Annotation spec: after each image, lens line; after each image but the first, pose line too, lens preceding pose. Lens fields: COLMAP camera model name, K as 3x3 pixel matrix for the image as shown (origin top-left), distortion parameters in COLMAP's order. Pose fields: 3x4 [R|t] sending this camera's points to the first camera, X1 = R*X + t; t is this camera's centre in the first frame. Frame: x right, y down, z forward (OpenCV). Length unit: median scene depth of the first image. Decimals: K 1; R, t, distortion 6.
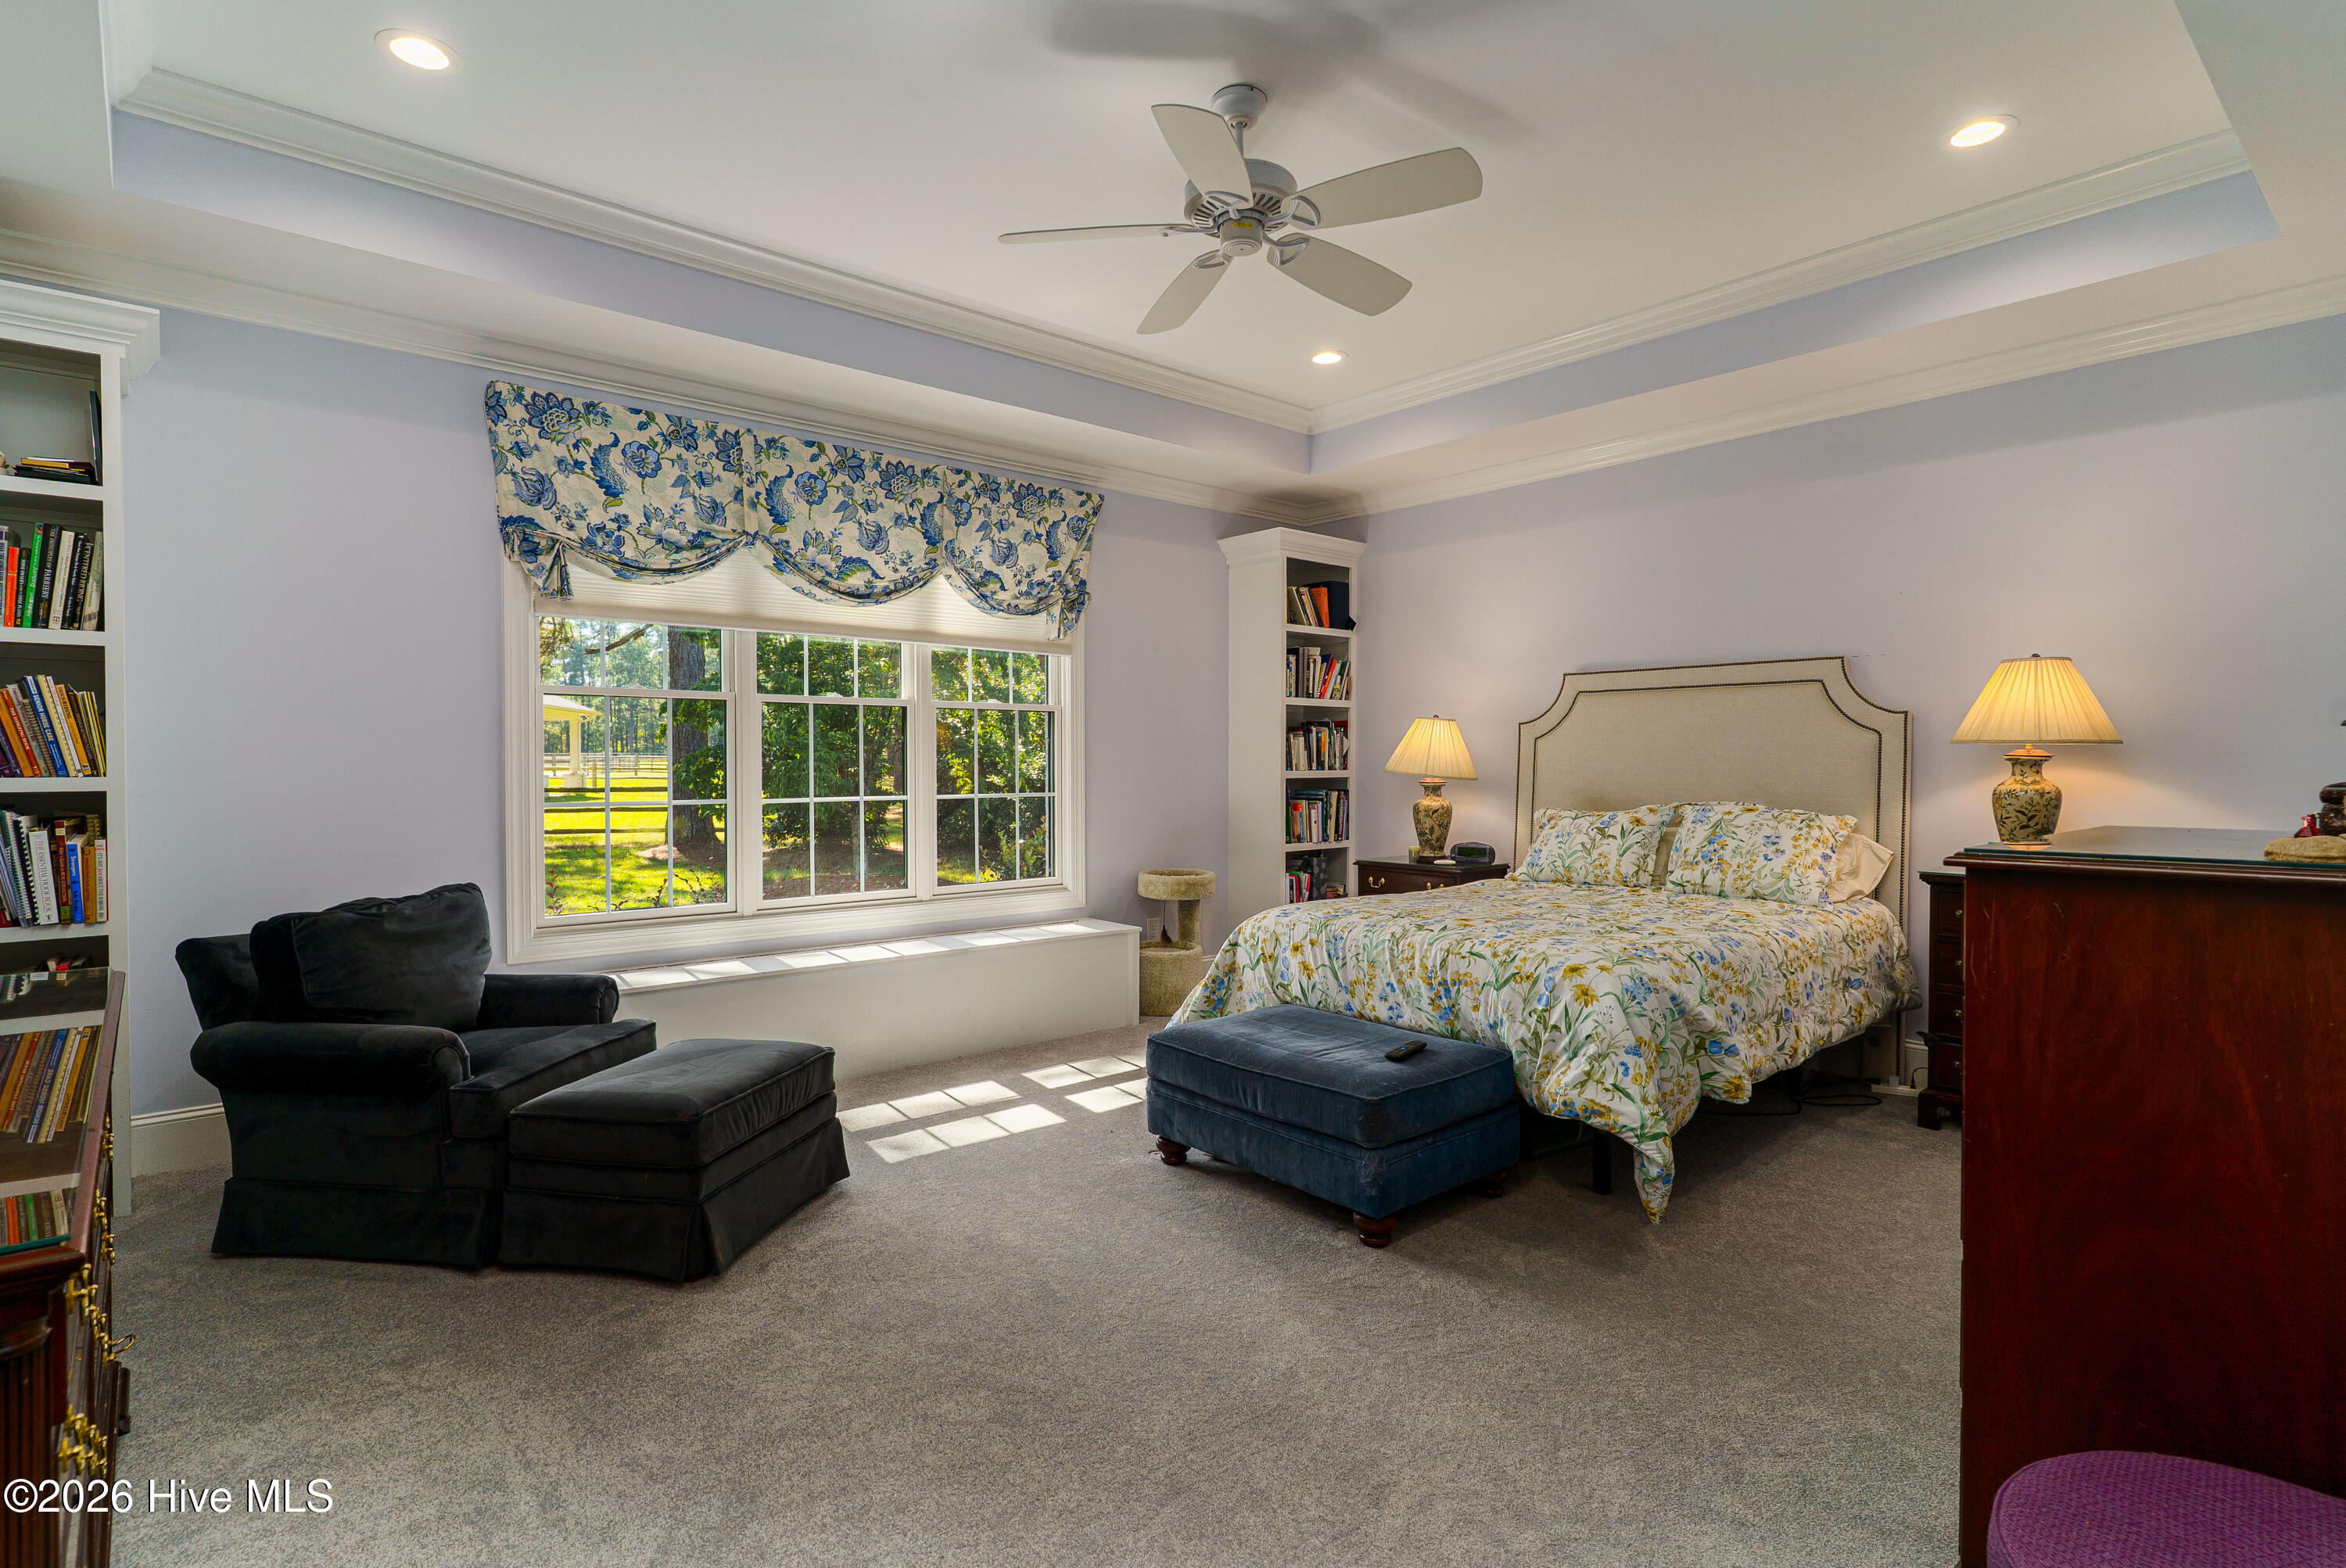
lens RADIAL K [[1152.0, 0, 1168.6], [0, 1152.0, 784.7], [0, 0, 1]] dist [0.003513, 0.001554]
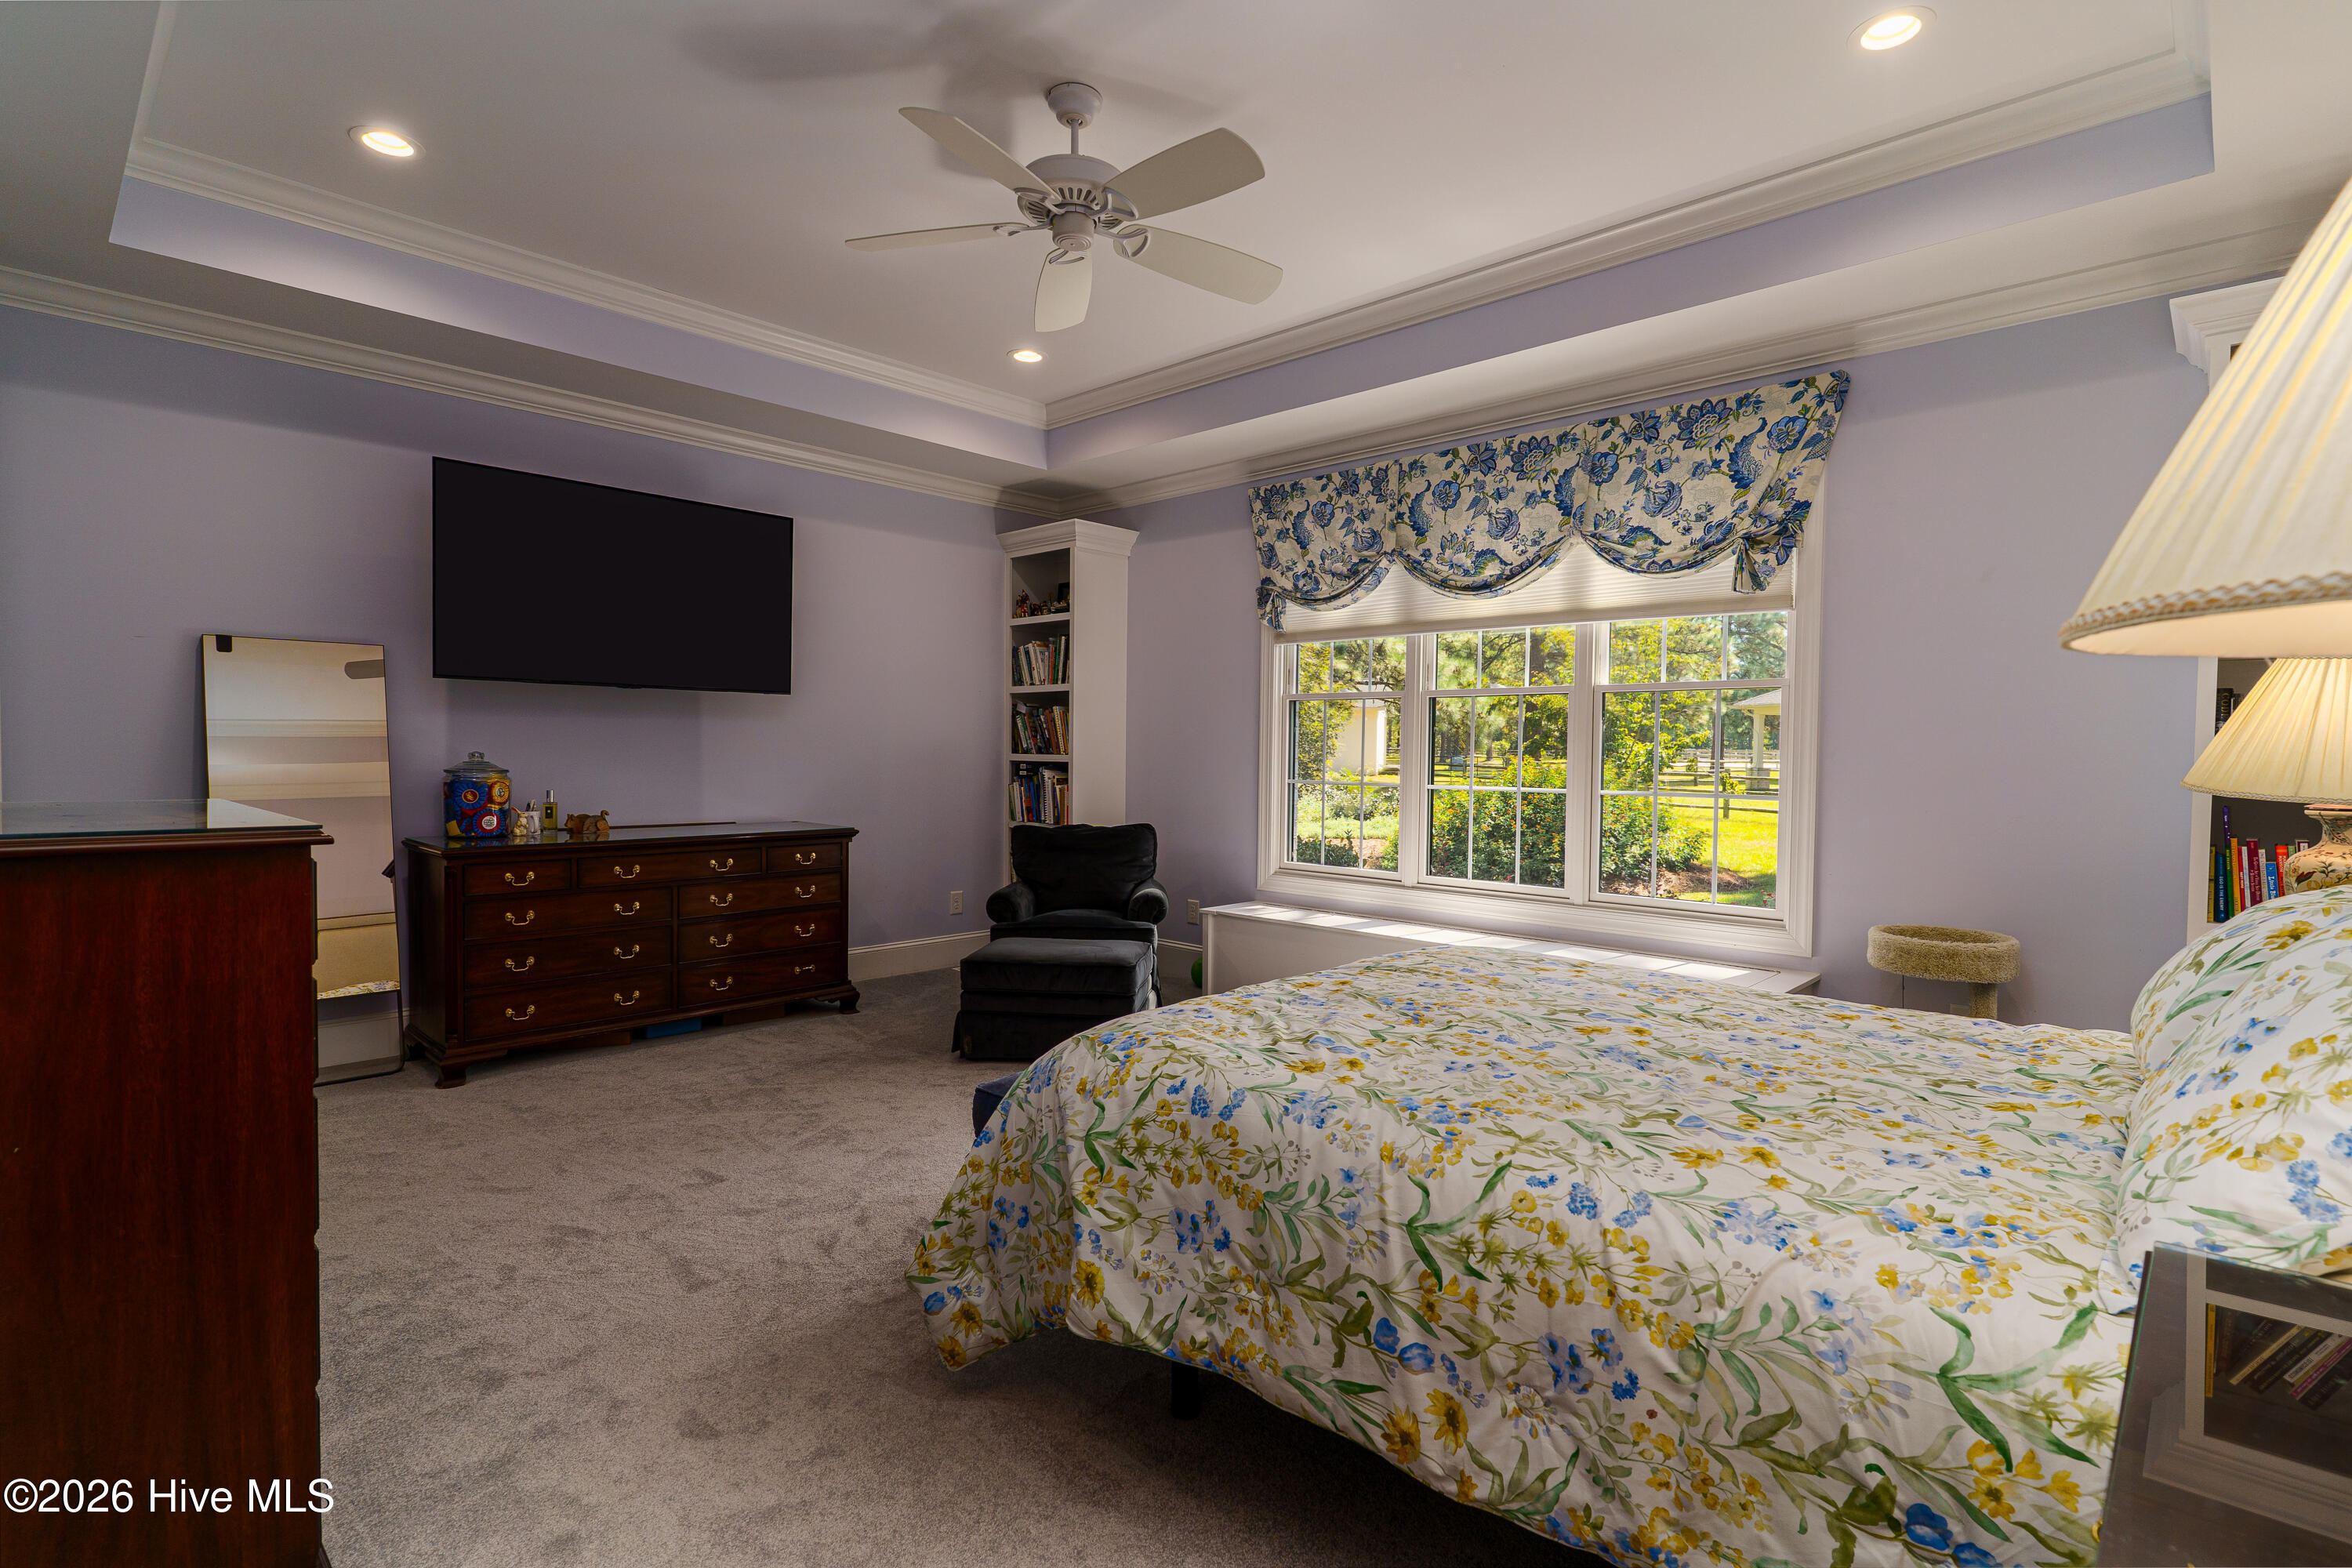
lens RADIAL K [[1154.9, 0, 1171.4], [0, 1154.9, 770.7], [0, 0, 1]] dist [0.003513, 0.001554]
pose [[0.084895, 0.024516, -0.996088, 0.724168], [-0.025540, 0.999422, 0.022421, -0.019203], [0.996063, 0.023537, 0.085472, 0.648879]]
